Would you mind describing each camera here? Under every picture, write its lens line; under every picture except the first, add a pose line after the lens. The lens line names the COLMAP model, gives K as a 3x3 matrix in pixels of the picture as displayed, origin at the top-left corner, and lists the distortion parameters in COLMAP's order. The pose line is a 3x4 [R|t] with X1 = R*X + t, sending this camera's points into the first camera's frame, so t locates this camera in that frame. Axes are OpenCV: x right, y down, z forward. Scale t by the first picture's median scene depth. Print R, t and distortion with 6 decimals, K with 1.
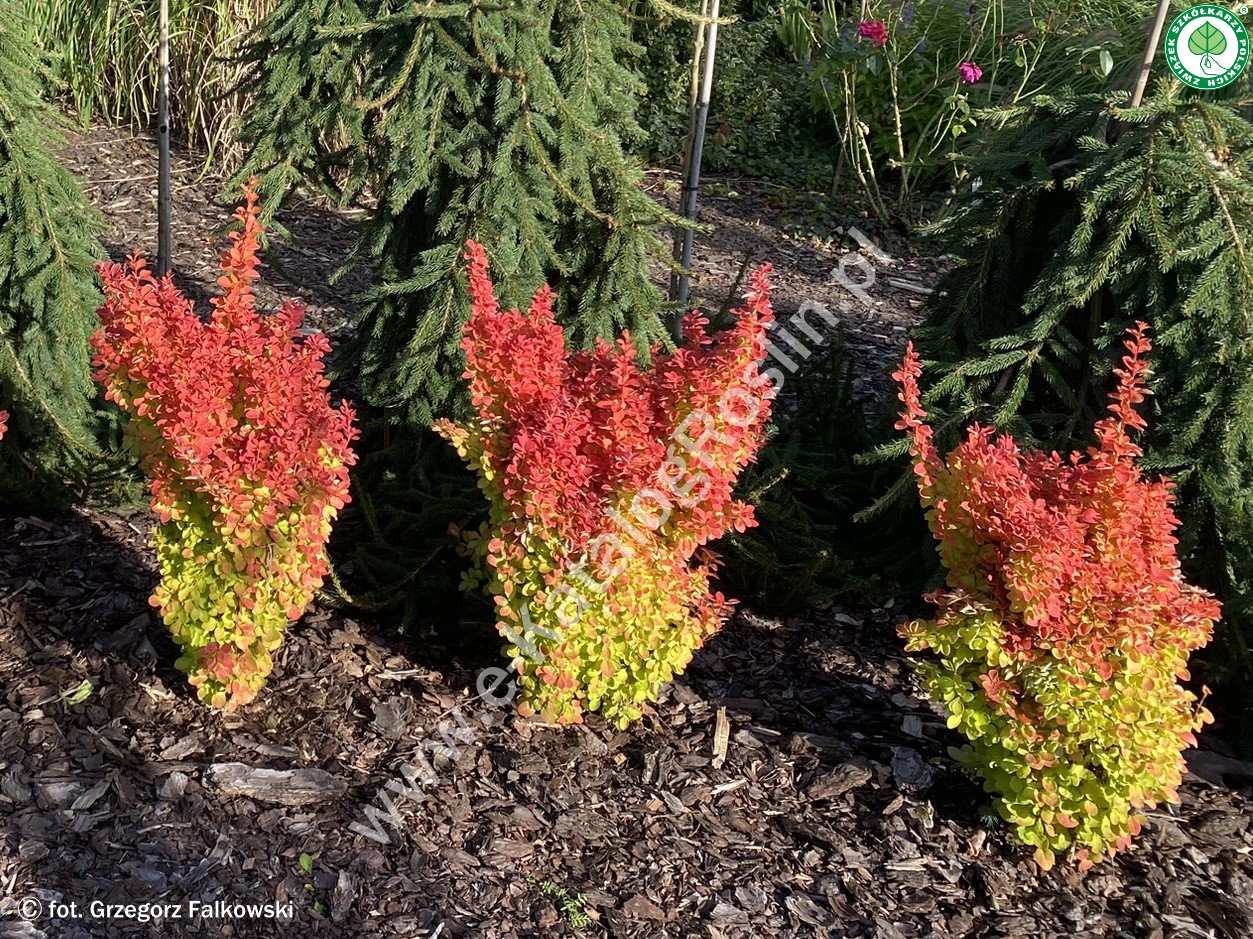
lens RADIAL K [[959.3, 0, 626.5], [0, 959.3, 469.5], [0, 0, 1]] dist [0.038424, -0.045182]
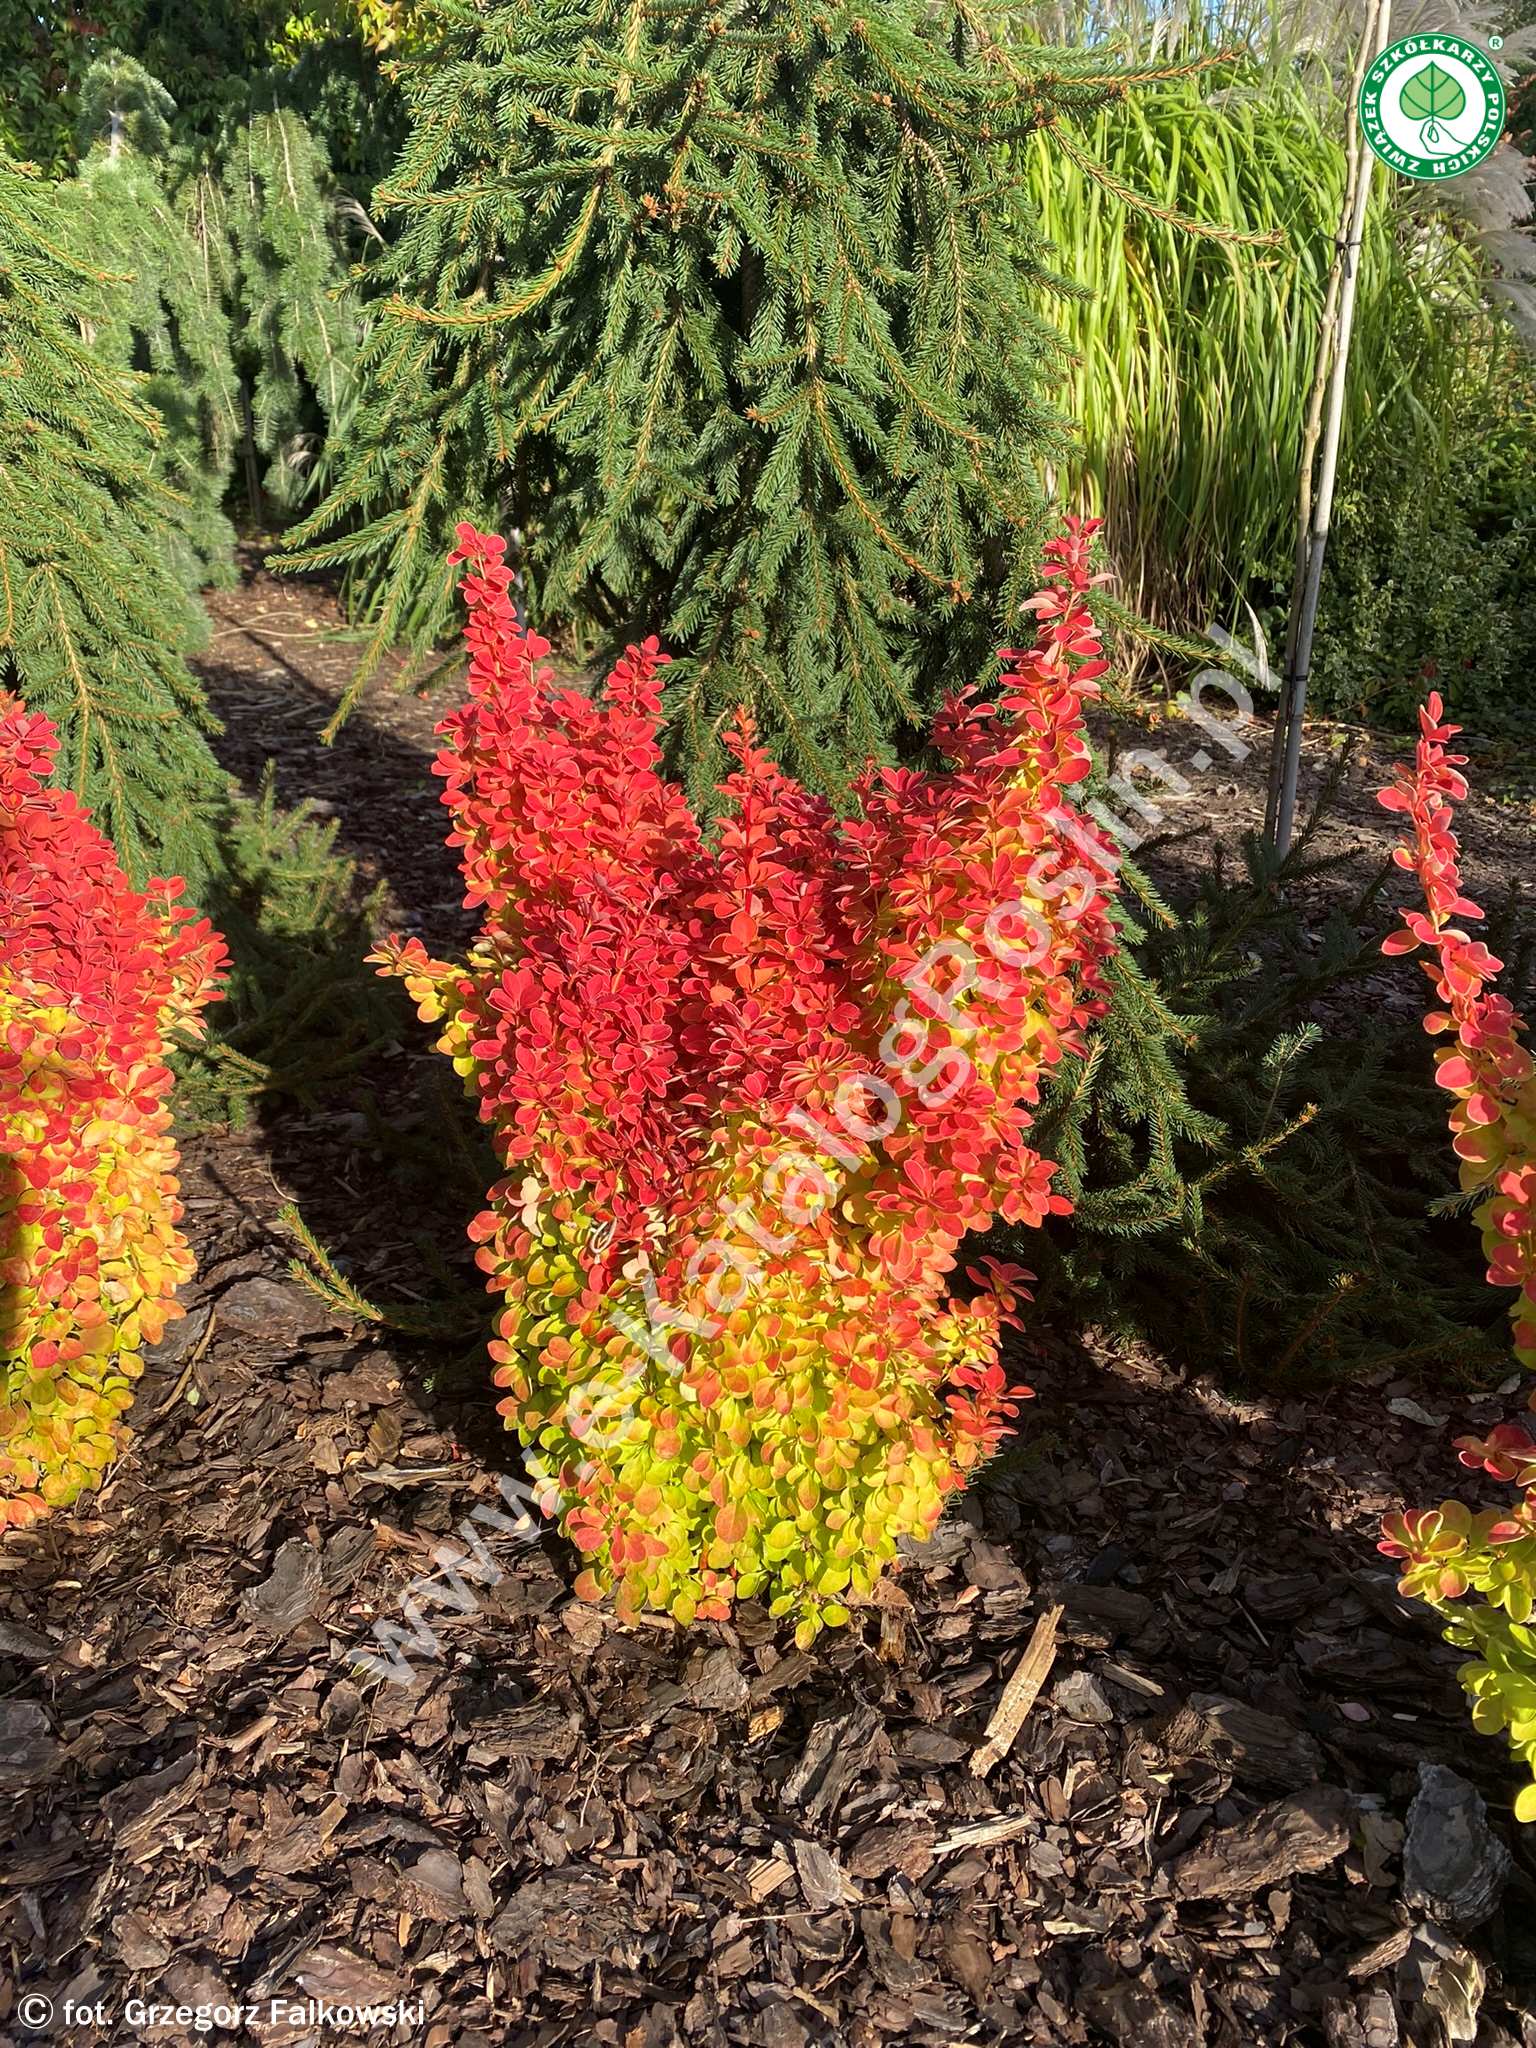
lens RADIAL K [[1596.9, 0, 770.7], [0, 1596.9, 1165.7], [0, 0, 1]] dist [0.037027, -0.085474]
pose [[0.980577, 0.043999, -0.191135, 0.131665], [-0.036411, 0.998410, 0.043032, 0.014725], [0.192725, -0.035237, 0.980620, 0.305950]]
